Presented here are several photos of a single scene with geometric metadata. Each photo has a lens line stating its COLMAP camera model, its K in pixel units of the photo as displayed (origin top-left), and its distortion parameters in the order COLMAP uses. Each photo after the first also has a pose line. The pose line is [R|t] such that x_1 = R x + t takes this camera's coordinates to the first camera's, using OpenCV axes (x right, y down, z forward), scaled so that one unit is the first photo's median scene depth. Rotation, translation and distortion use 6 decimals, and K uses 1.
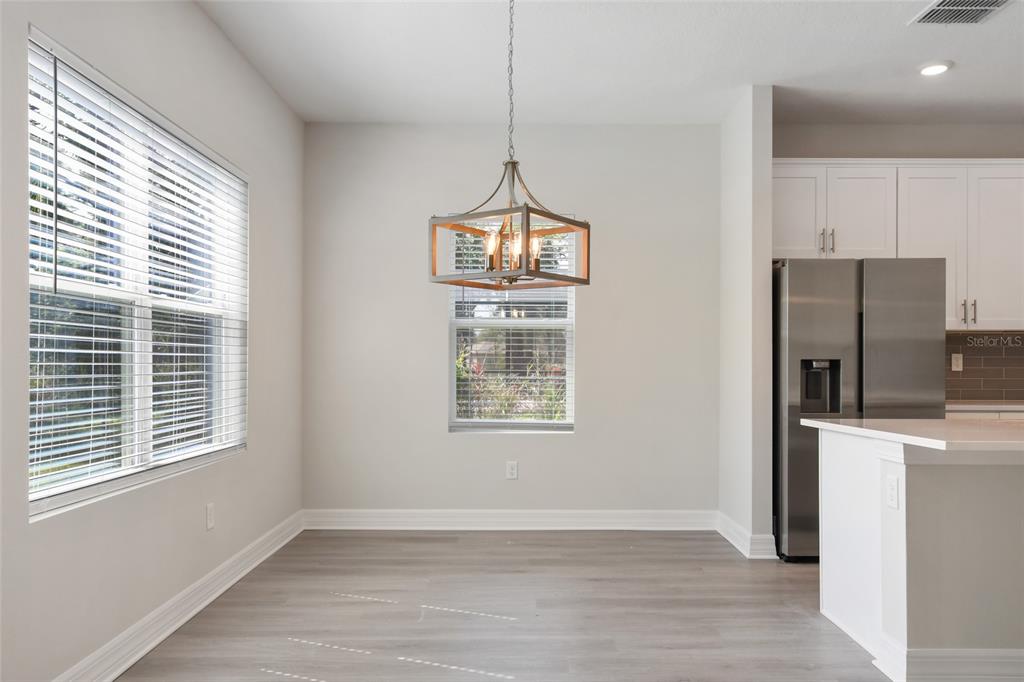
lens RADIAL K [[735.4, 0, 510.1], [0, 735.4, 362.1], [0, 0, 1]] dist [0.001521, -0.000288]
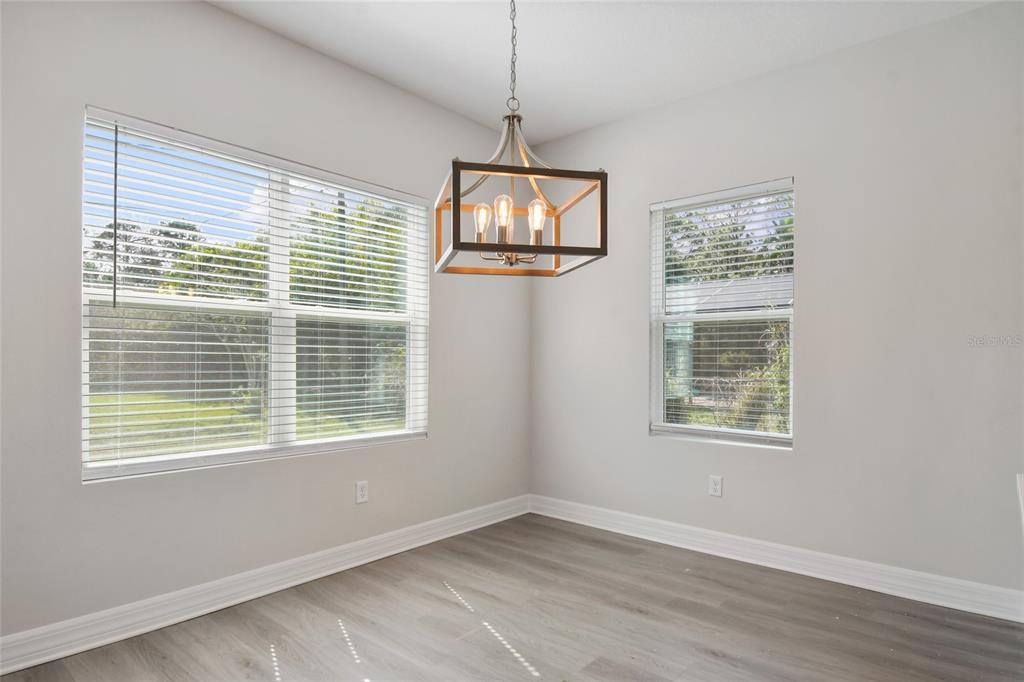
lens RADIAL K [[568.8, 0, 516.2], [0, 568.8, 361.2], [0, 0, 1]] dist [0.043120, -0.047121]
pose [[0.752076, -0.002492, -0.659071, 0.330742], [-0.000198, 0.999992, -0.004007, 0.002828], [0.659076, 0.003144, 0.752070, 0.407860]]
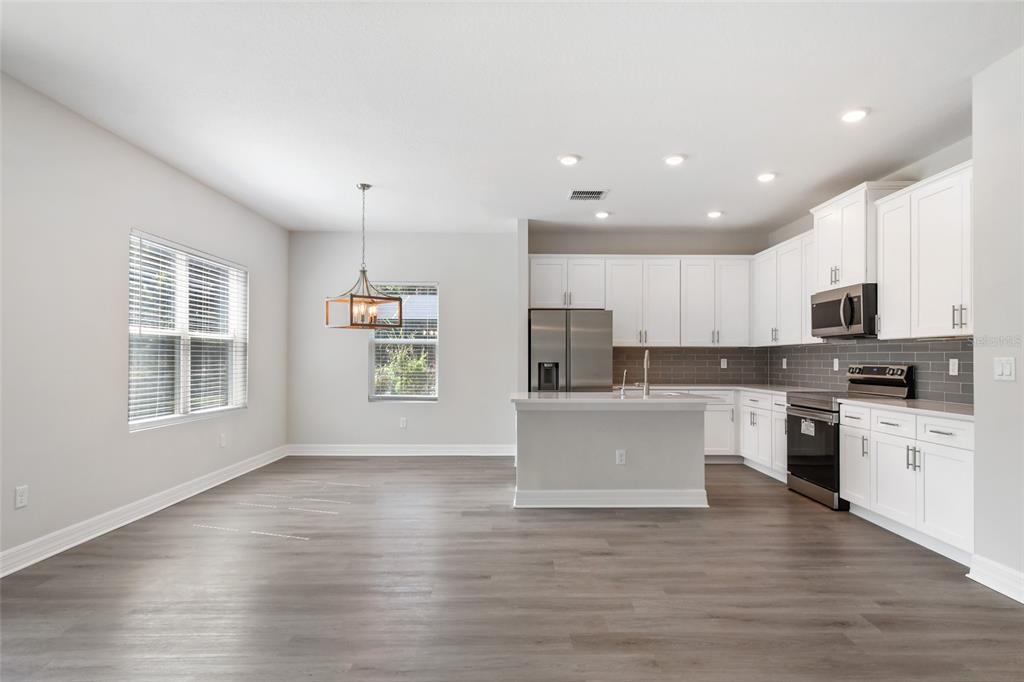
lens RADIAL K [[559.4, 0, 517.0], [0, 559.4, 352.1], [0, 0, 1]] dist [0.004546, 0.000926]
pose [[0.999902, -0.000598, 0.013986, 0.328873], [0.000781, 0.999914, -0.013075, -0.011733], [-0.013977, 0.013085, 0.999817, -0.479468]]
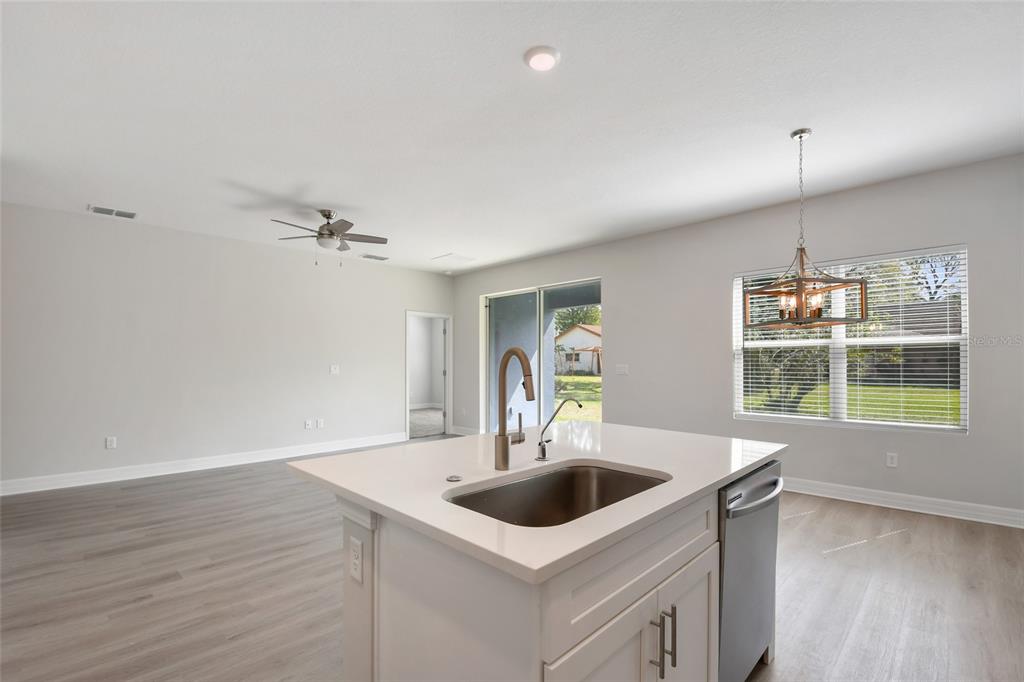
lens RADIAL K [[461.2, 0, 518.2], [0, 461.2, 358.3], [0, 0, 1]] dist [0.000008, -0.000565]
pose [[-0.690272, -0.004870, -0.723533, 0.877757], [0.003230, 0.999947, -0.009813, -0.024197], [0.723542, -0.009111, -0.690220, 0.966000]]
